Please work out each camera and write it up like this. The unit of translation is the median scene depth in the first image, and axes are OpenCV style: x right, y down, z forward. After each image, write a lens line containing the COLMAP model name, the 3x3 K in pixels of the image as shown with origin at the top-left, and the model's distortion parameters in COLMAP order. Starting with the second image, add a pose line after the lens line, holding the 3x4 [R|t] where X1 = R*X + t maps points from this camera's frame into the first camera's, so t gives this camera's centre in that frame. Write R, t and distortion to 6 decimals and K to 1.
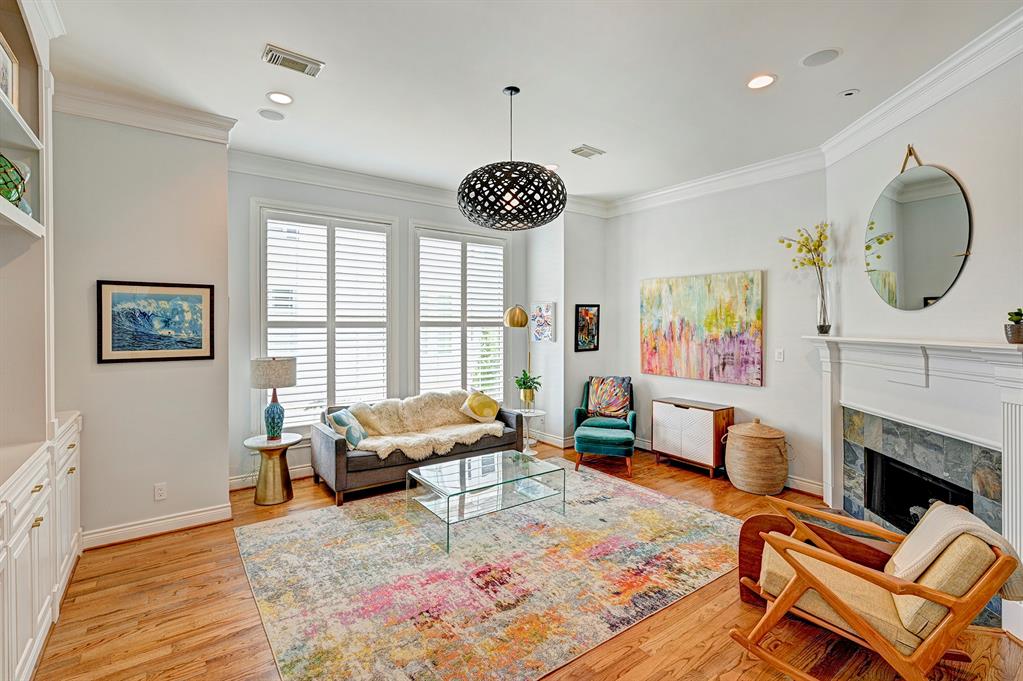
lens RADIAL K [[451.9, 0, 490.8], [0, 451.9, 326.4], [0, 0, 1]] dist [0.002198, 0.000144]
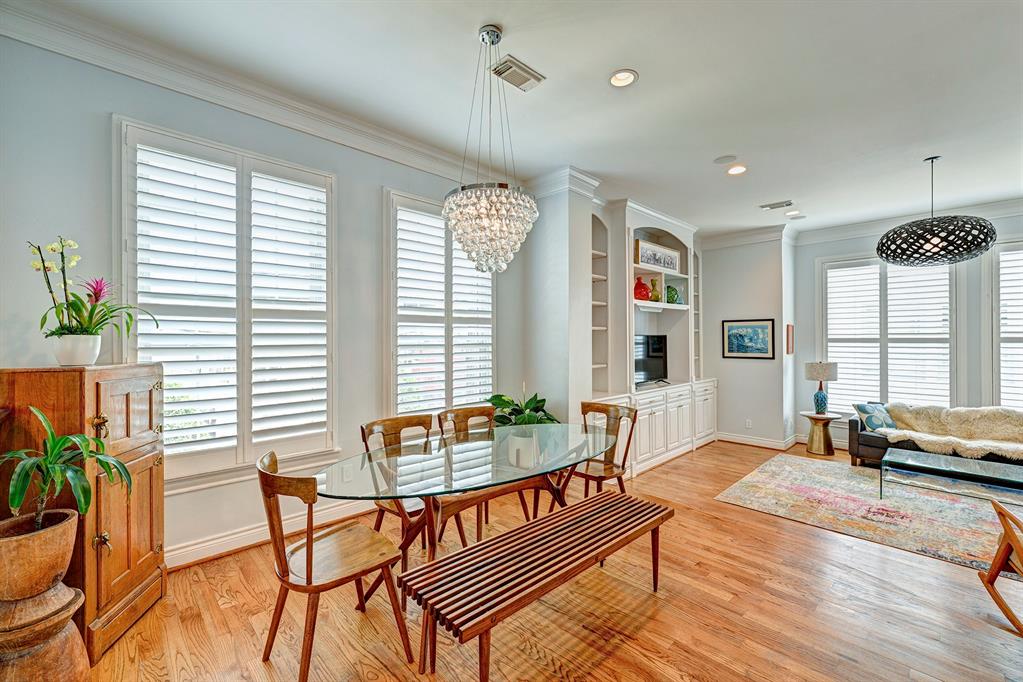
lens RADIAL K [[447.1, 0, 496.9], [0, 447.1, 338.2], [0, 0, 1]] dist [0.016164, 0.000024]
pose [[0.143623, -0.005609, -0.989617, 0.886157], [-0.003814, 0.999973, -0.006221, 0.001993], [0.989625, 0.004668, 0.143598, -0.319956]]
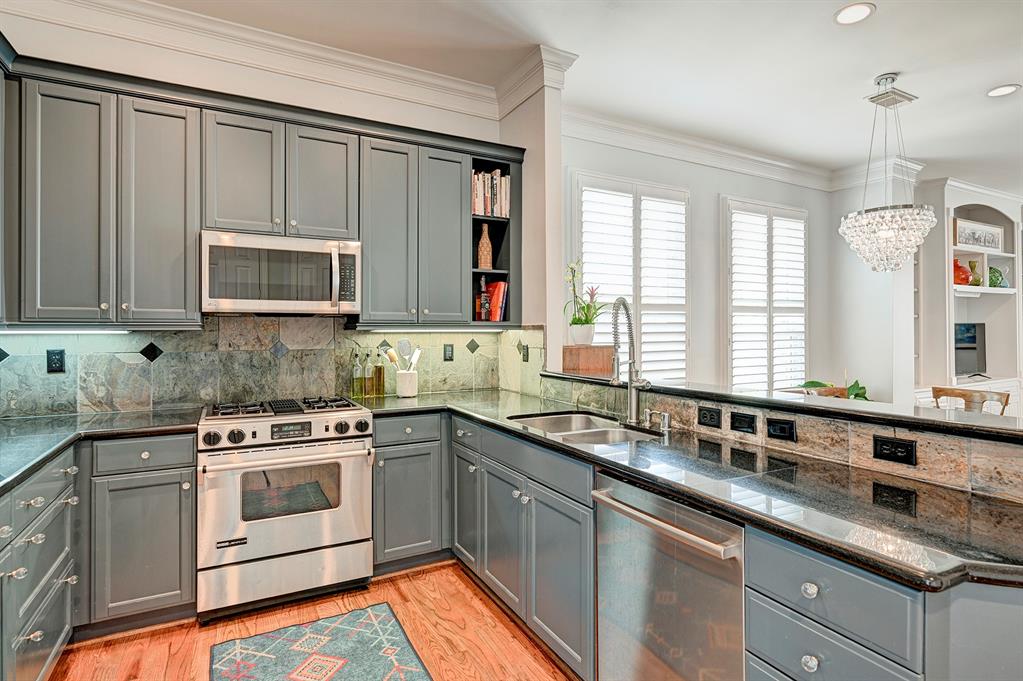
lens RADIAL K [[529.6, 0, 510.2], [0, 529.6, 329.9], [0, 0, 1]] dist [-0.000974, 0.000941]
pose [[-0.138622, -0.001533, -0.990344, 1.223443], [-0.004942, 0.999987, -0.000857, 0.008694], [0.990333, 0.004776, -0.138628, -0.714557]]
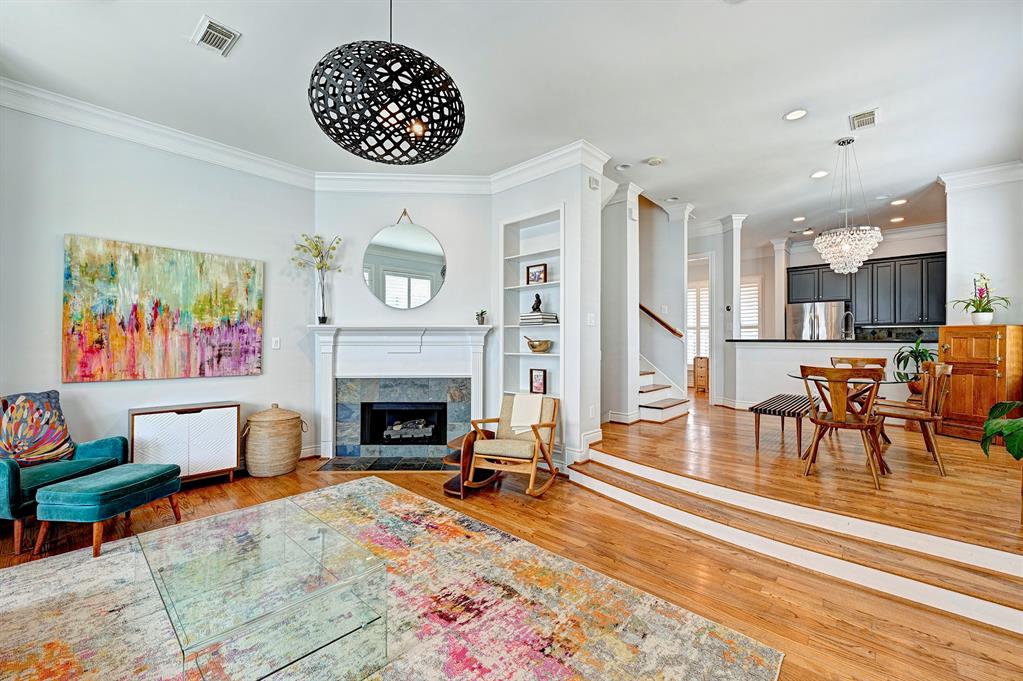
lens RADIAL K [[410.6, 0, 511.5], [0, 410.6, 340.5], [0, 0, 1]] dist [-0.006905, 0.000110]
pose [[-0.205158, 0.004527, 0.978718, -0.489302], [0.004268, 0.999984, -0.003731, 0.070412], [-0.978720, 0.003412, -0.205174, 0.727016]]
